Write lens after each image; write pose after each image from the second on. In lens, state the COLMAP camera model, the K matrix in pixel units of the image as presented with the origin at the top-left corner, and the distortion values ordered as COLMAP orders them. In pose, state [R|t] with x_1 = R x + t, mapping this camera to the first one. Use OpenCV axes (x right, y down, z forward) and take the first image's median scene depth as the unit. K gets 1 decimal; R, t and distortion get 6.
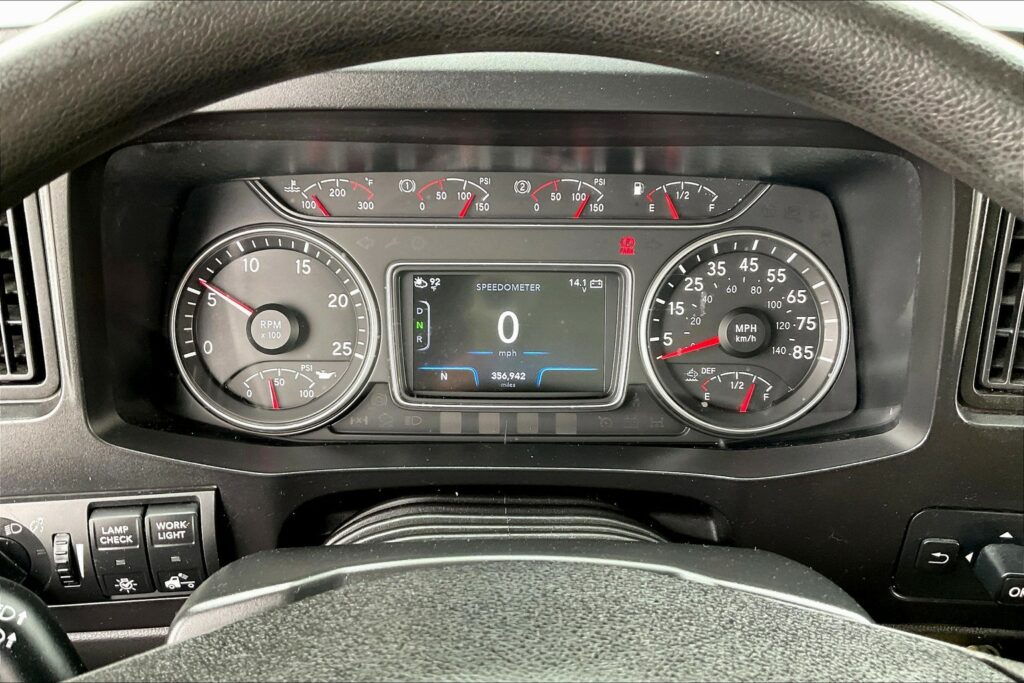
lens RADIAL K [[832.8, 0, 515.8], [0, 832.8, 332.9], [0, 0, 1]] dist [0.039563, -0.059433]
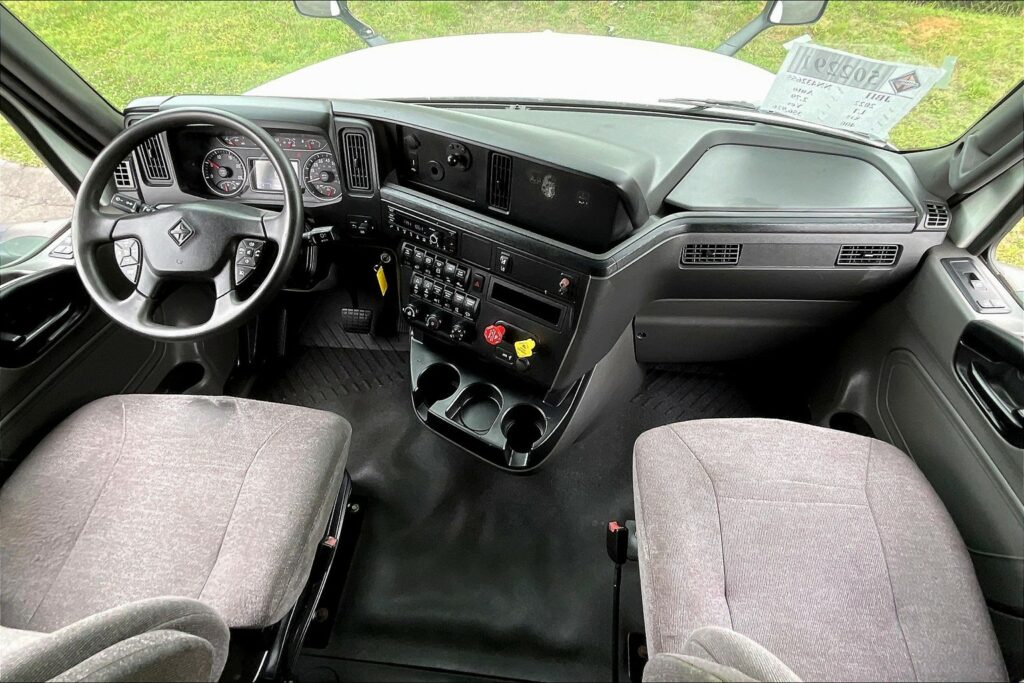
lens RADIAL K [[455.1, 0, 518.0], [0, 455.1, 311.3], [0, 0, 1]] dist [-0.021450, -0.000203]
pose [[0.995342, 0.063786, -0.072288, 1.464542], [-0.047693, 0.977433, 0.205792, 0.150145], [0.083783, -0.201386, 0.975922, -1.333173]]
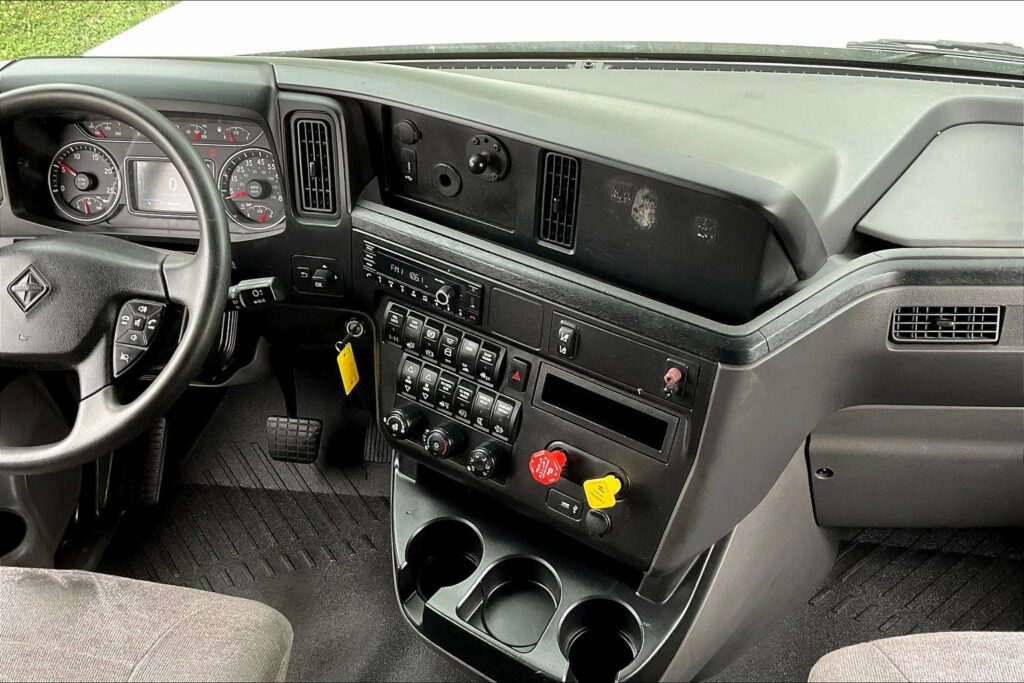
lens RADIAL K [[919.9, 0, 497.8], [0, 919.9, 342.0], [0, 0, 1]] dist [0.069625, -0.106934]
pose [[0.983848, 0.058301, -0.169247, 1.469533], [-0.037645, 0.991719, 0.122783, 0.085184], [0.175004, -0.114428, 0.977896, -1.629899]]
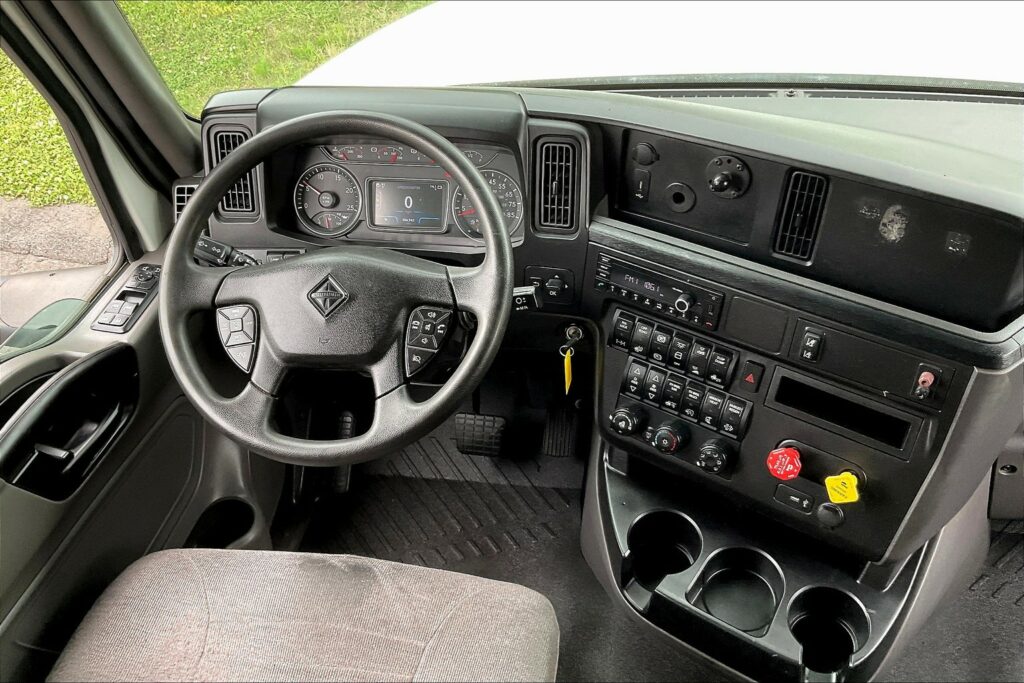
lens RADIAL K [[832.8, 0, 502.6], [0, 832.8, 316.3], [0, 0, 1]] dist [0.039563, -0.059433]
pose [[0.980820, 0.056613, -0.186513, 0.847504], [-0.040344, 0.995133, 0.089902, 0.110791], [0.190695, -0.080653, 0.978330, -1.701146]]
